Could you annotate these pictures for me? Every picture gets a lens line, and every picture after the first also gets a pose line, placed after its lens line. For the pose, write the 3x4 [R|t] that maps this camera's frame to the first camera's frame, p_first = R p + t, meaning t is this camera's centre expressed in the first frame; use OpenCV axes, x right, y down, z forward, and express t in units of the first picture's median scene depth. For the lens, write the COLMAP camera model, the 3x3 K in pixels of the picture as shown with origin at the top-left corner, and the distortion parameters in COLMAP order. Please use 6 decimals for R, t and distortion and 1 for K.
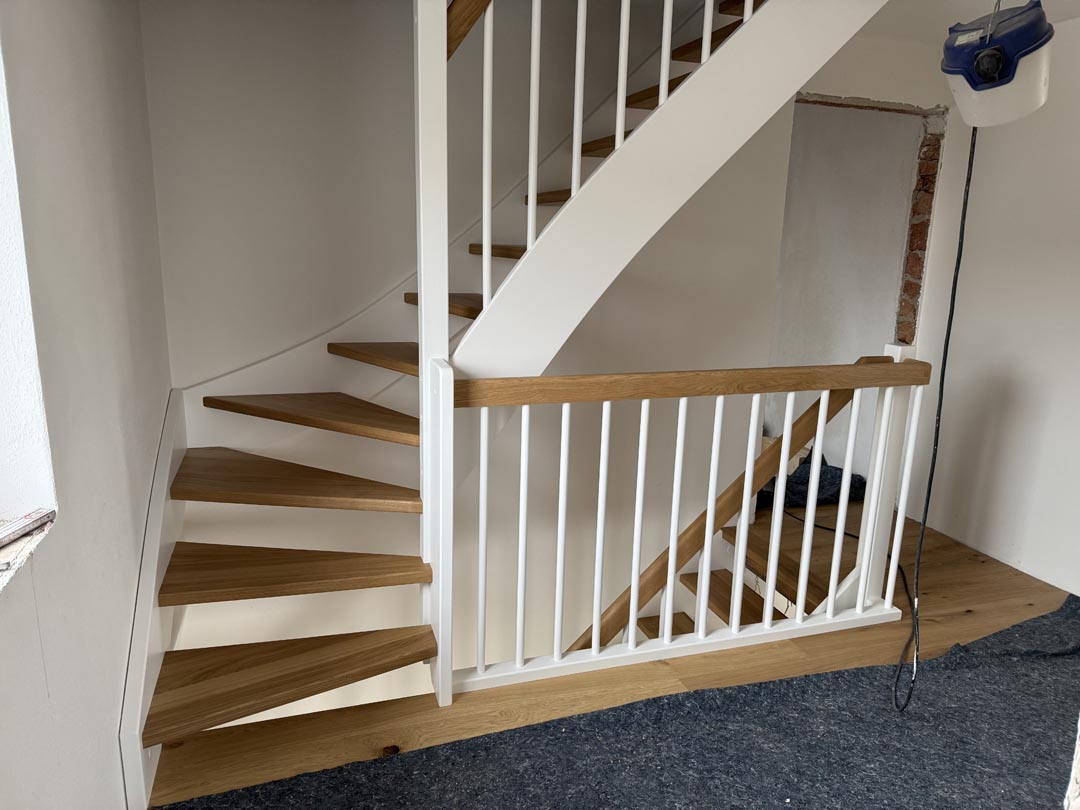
lens RADIAL K [[762.3, 0, 540.0], [0, 762.3, 405.0], [0, 0, 1]] dist [0.000557, -0.000130]
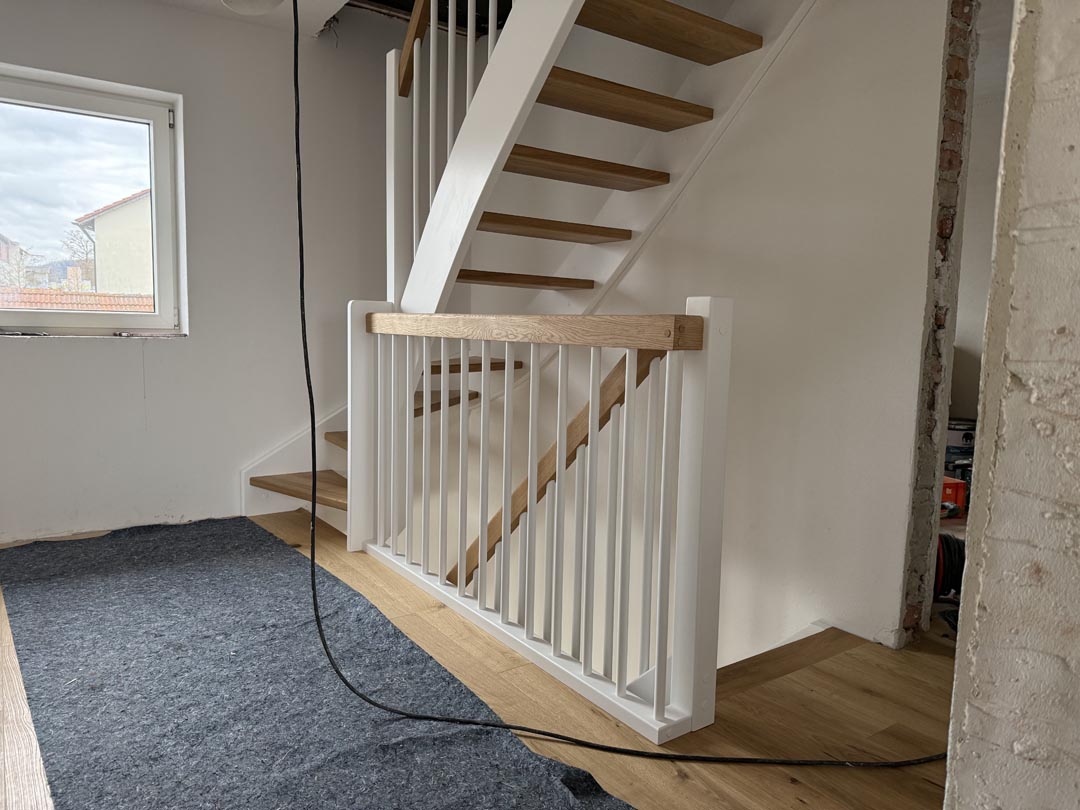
lens RADIAL K [[762.3, 0, 540.0], [0, 762.3, 405.0], [0, 0, 1]] dist [0.000557, -0.000130]
pose [[0.292834, 0.081029, -0.952724, 1.064008], [-0.228336, 0.973501, 0.012613, 0.043598], [0.928500, 0.213847, 0.303575, 0.732000]]
